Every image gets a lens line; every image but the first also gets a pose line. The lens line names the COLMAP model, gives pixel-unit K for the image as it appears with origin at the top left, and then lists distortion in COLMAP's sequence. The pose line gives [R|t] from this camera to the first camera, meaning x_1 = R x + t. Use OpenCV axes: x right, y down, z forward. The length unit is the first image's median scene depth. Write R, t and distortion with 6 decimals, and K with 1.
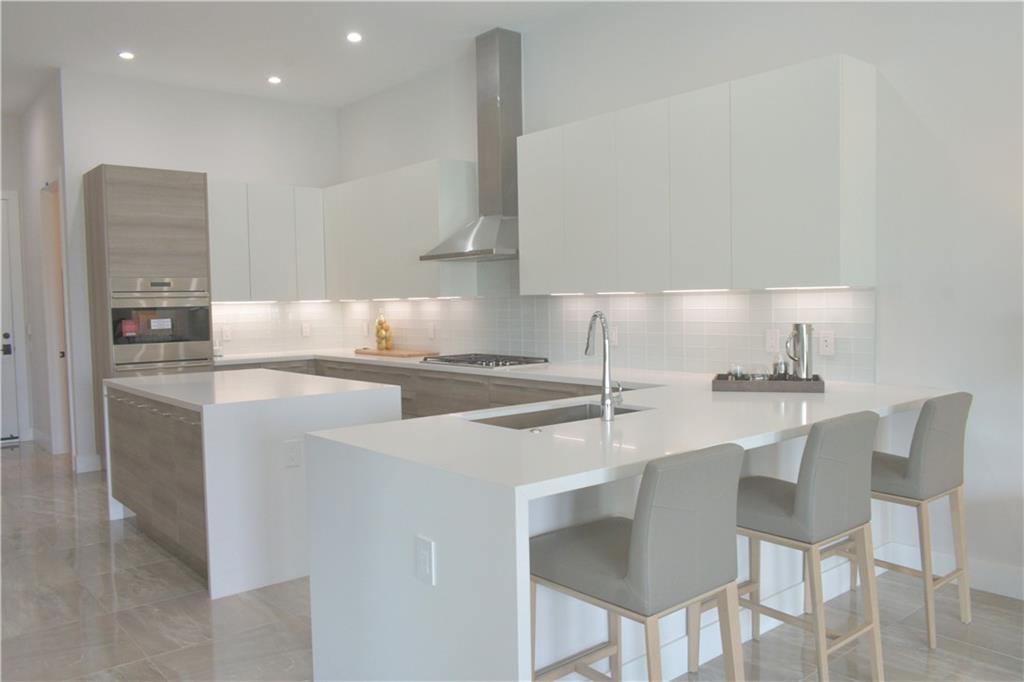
lens RADIAL K [[804.6, 0, 512.0], [0, 804.6, 341.0], [0, 0, 1]] dist [-0.008496, -0.000135]
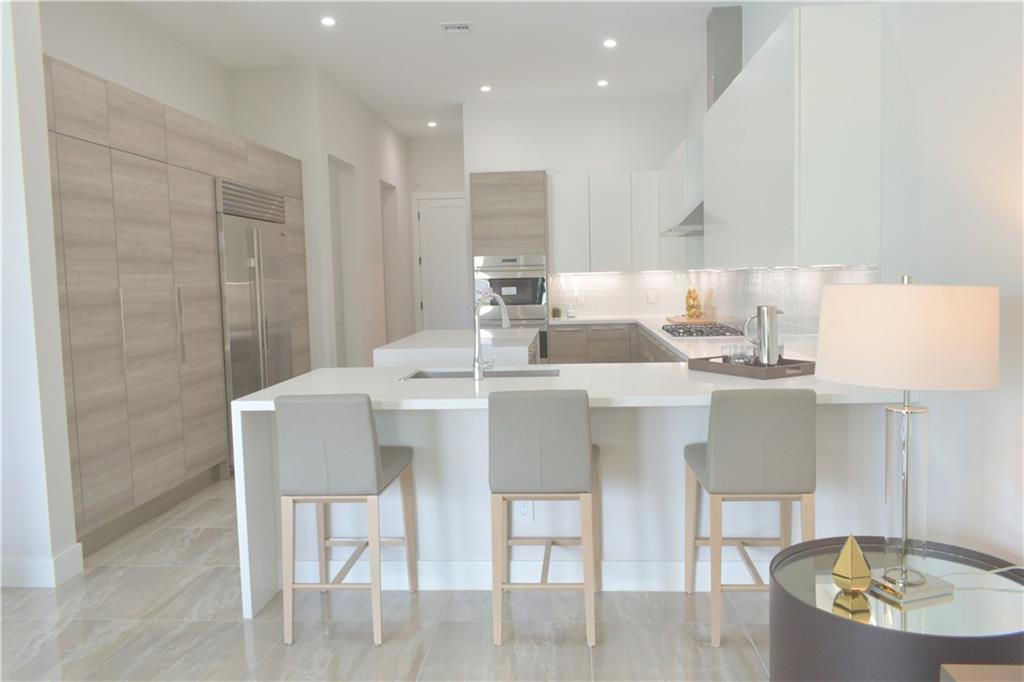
lens RADIAL K [[804.6, 0, 512.0], [0, 804.6, 341.0], [0, 0, 1]] dist [-0.008496, -0.000135]
pose [[0.710358, 0.059202, -0.701347, 0.481450], [-0.024079, 0.997917, 0.059848, -0.017733], [0.703429, -0.025626, 0.710304, 0.068415]]
